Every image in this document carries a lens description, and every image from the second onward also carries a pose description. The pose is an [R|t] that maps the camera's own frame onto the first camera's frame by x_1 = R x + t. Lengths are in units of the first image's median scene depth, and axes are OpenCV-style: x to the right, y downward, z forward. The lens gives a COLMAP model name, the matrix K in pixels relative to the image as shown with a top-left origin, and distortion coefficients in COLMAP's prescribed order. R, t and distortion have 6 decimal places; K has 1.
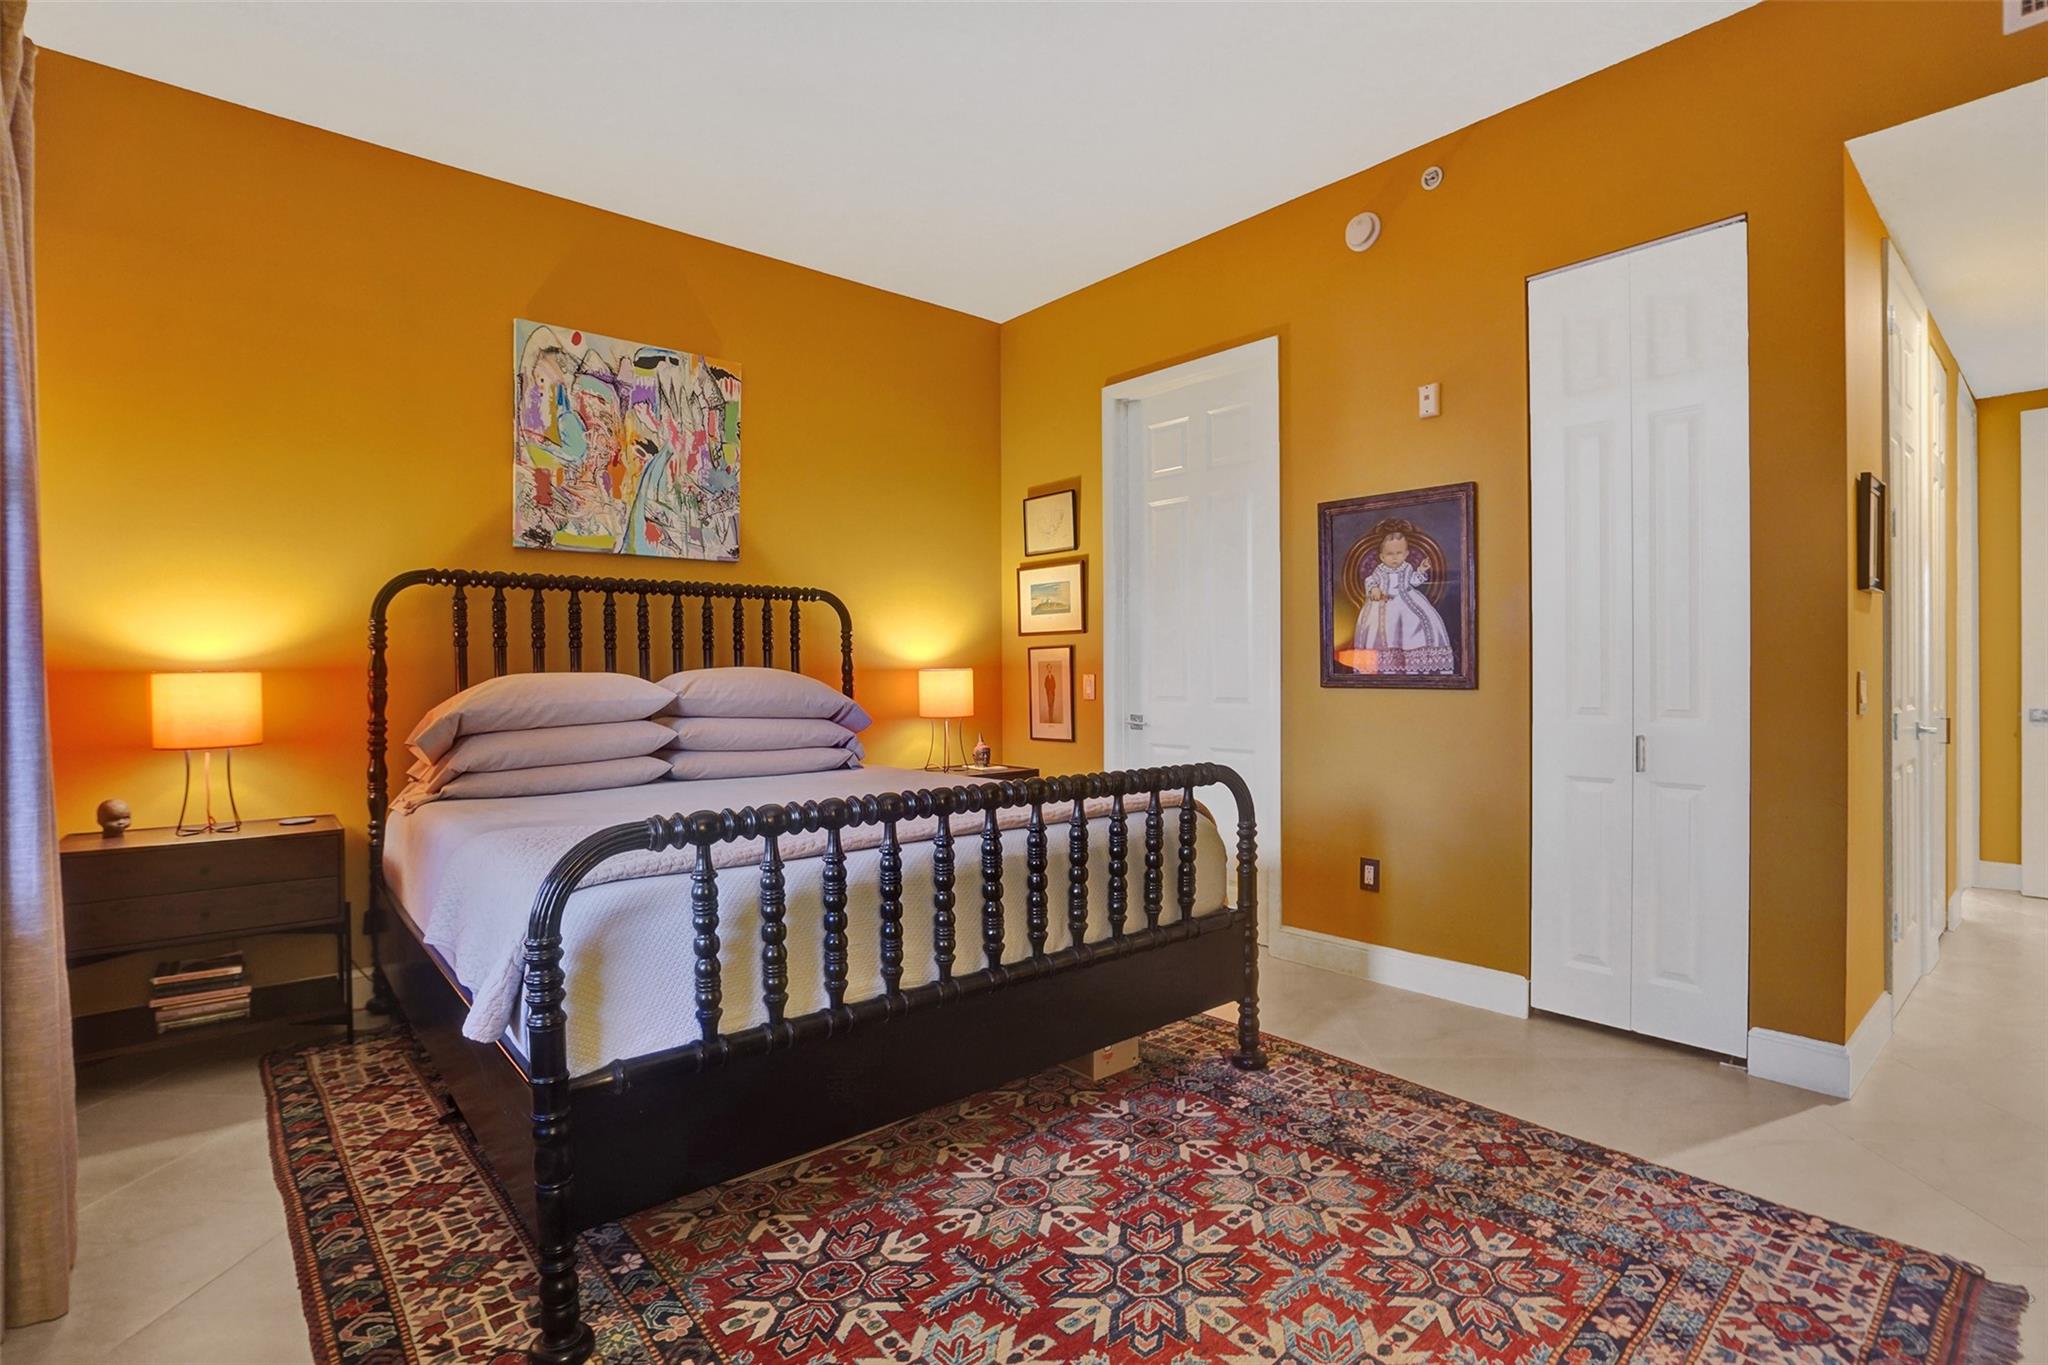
lens RADIAL K [[983.0, 0, 1009.6], [0, 983.0, 678.1], [0, 0, 1]] dist [-0.041294, 0.007385]
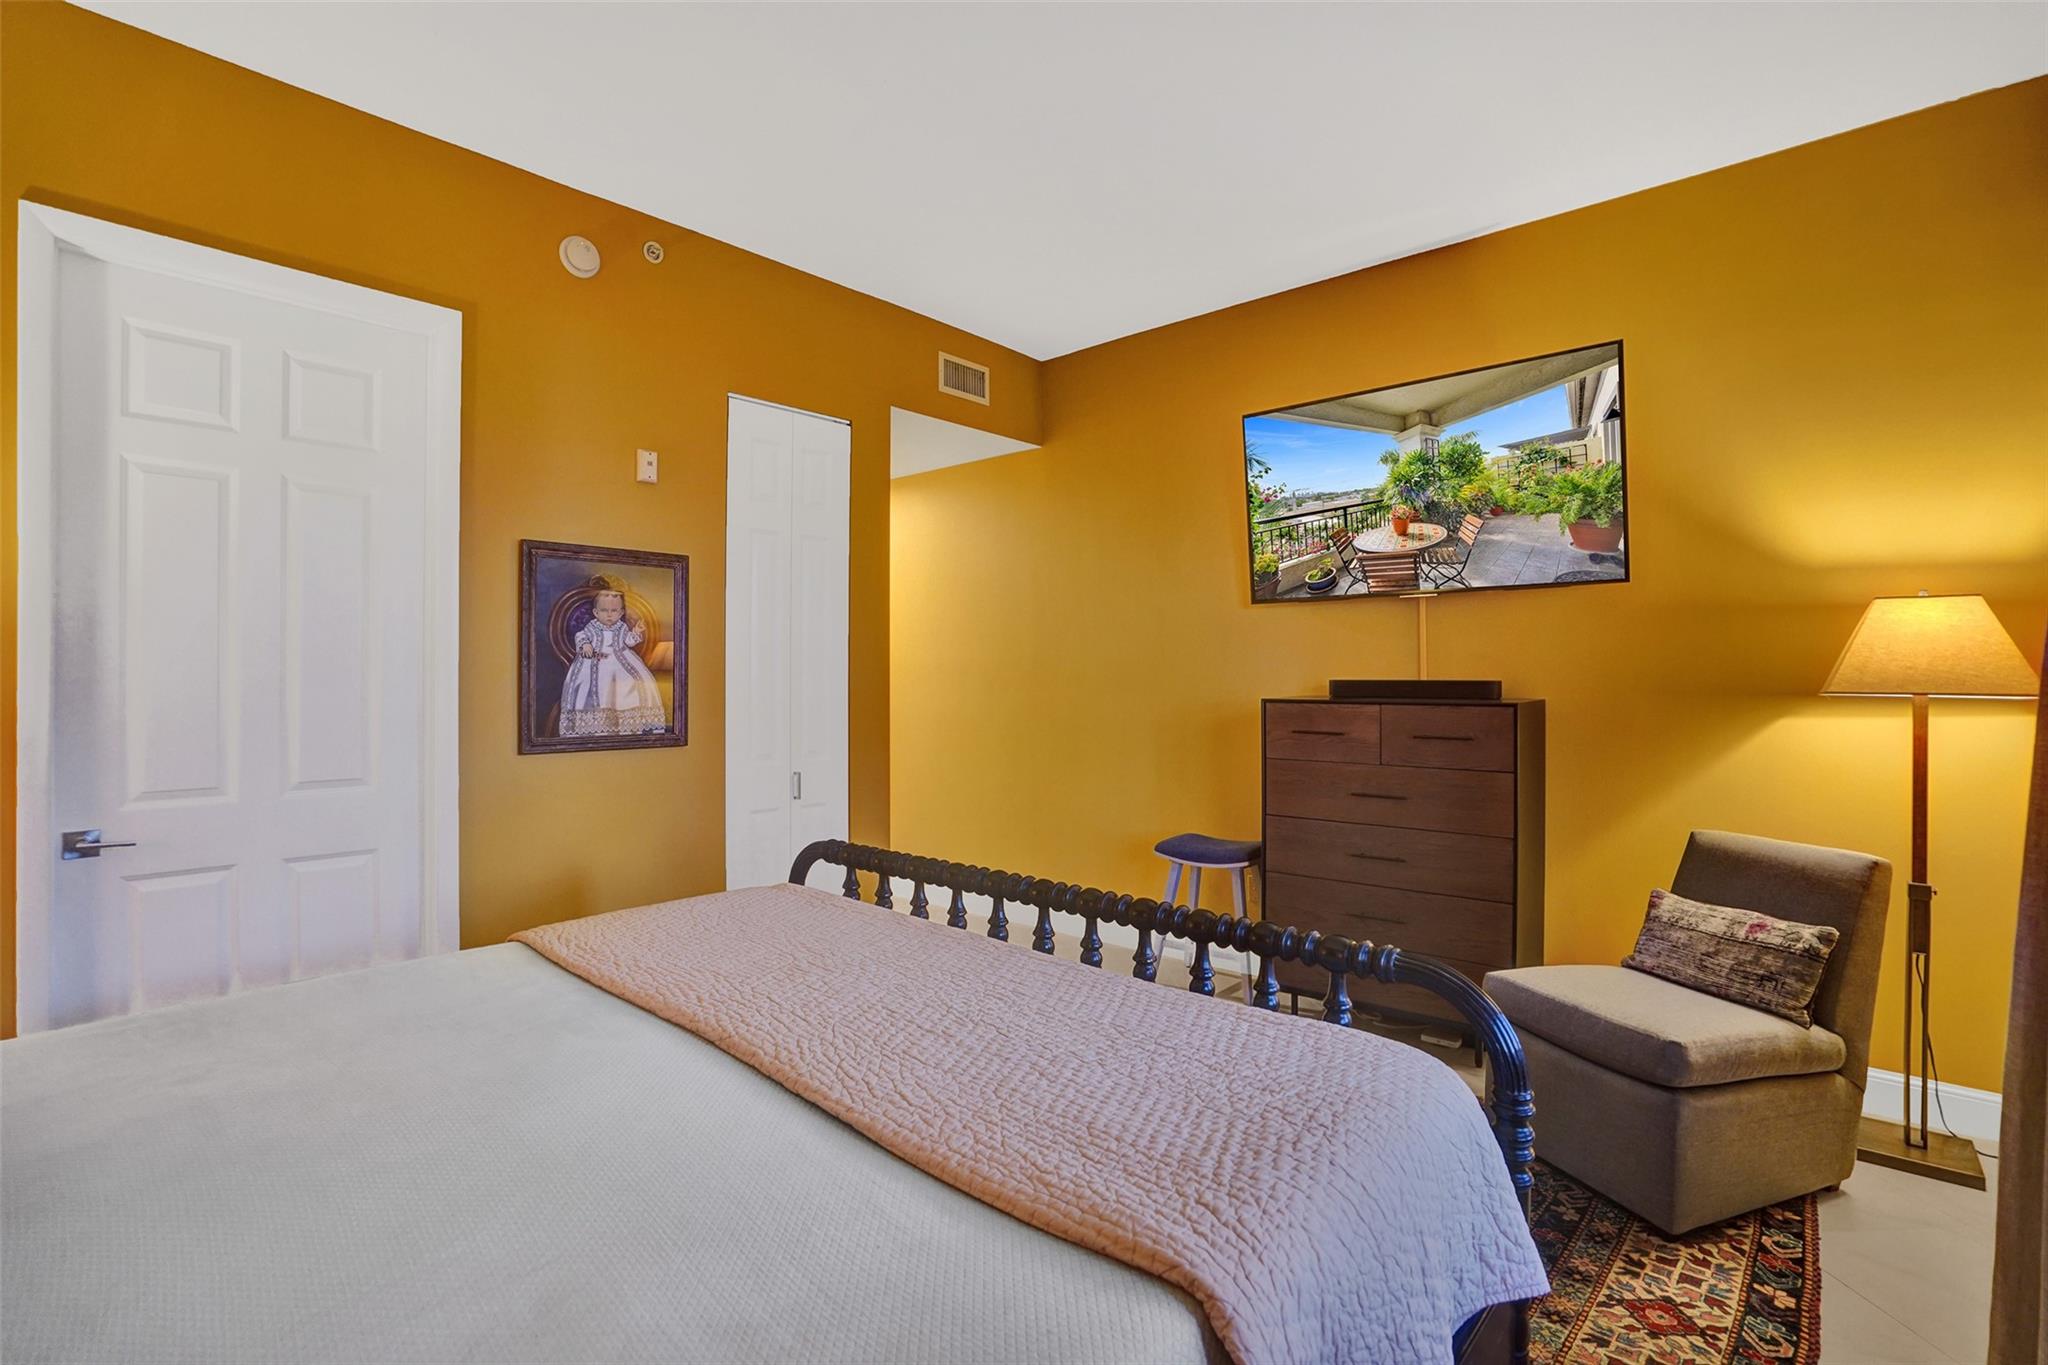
lens RADIAL K [[964.6, 0, 1032.7], [0, 964.6, 676.6], [0, 0, 1]] dist [-0.036606, 0.014589]
pose [[-0.114913, 0.001717, 0.993374, -0.837322], [0.001860, 0.999997, -0.001513, -0.084038], [-0.993374, 0.001674, -0.114915, 0.970486]]
